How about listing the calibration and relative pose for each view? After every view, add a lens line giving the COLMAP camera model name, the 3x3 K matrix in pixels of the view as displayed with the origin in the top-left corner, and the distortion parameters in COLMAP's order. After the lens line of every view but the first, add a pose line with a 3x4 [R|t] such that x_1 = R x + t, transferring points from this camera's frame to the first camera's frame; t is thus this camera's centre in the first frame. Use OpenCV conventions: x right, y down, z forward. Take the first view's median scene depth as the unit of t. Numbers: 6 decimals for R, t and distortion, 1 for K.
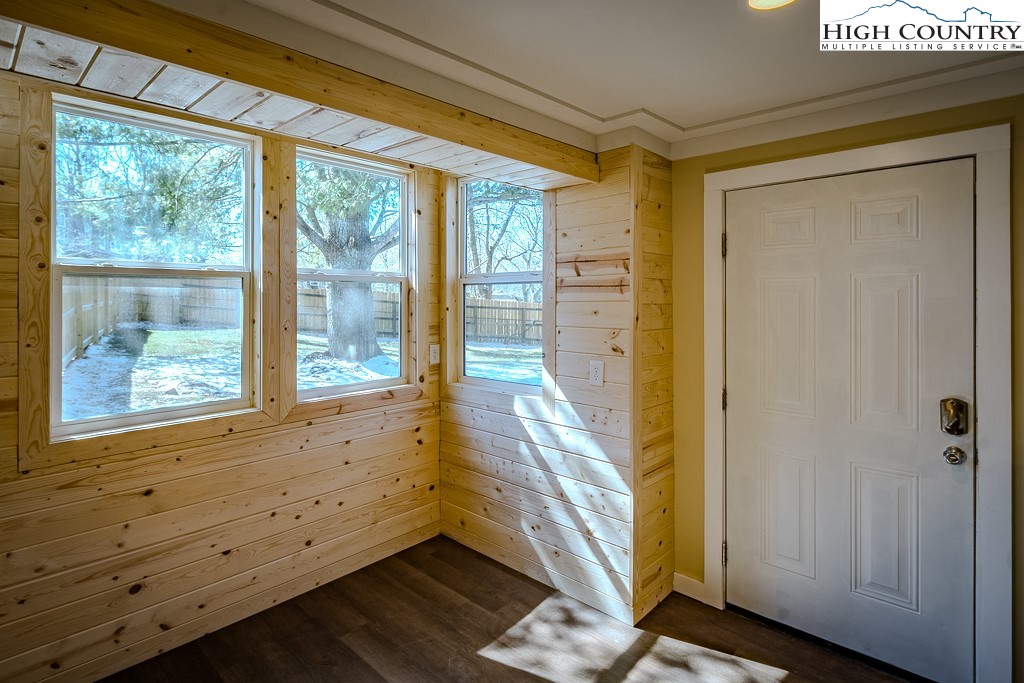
lens RADIAL K [[527.4, 0, 509.0], [0, 527.4, 292.1], [0, 0, 1]] dist [-0.001054, -0.001416]
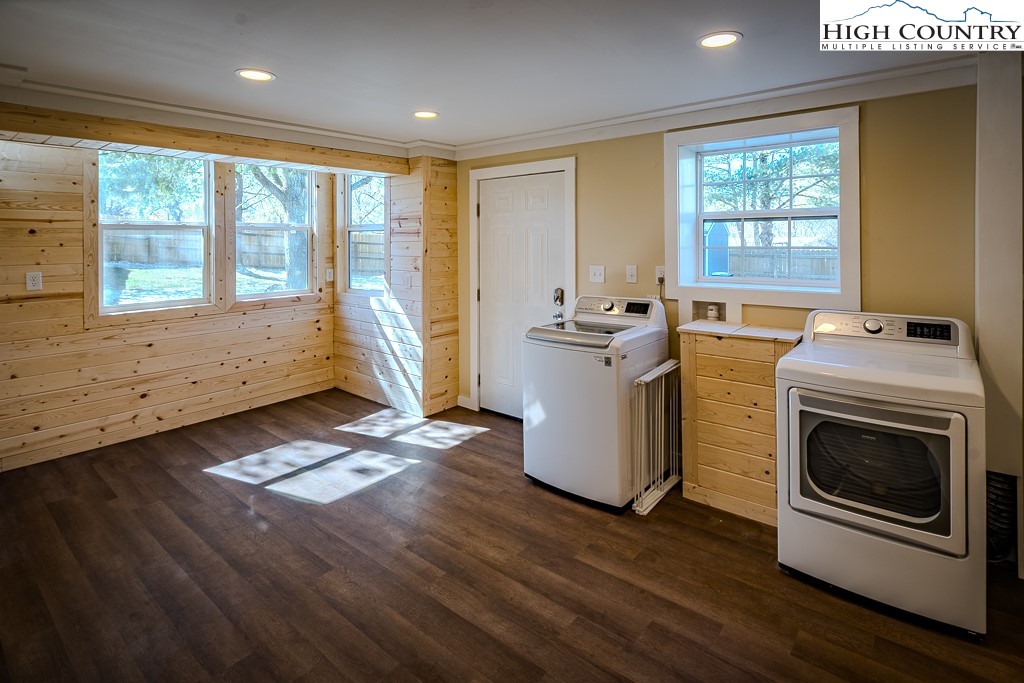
lens RADIAL K [[510.0, 0, 514.5], [0, 510.0, 235.6], [0, 0, 1]] dist [-0.000687, -0.000263]
pose [[0.998206, -0.003991, 0.059734, 0.417935], [0.003622, 0.999974, 0.006287, -0.011707], [-0.059758, -0.006059, 0.998195, -0.737632]]
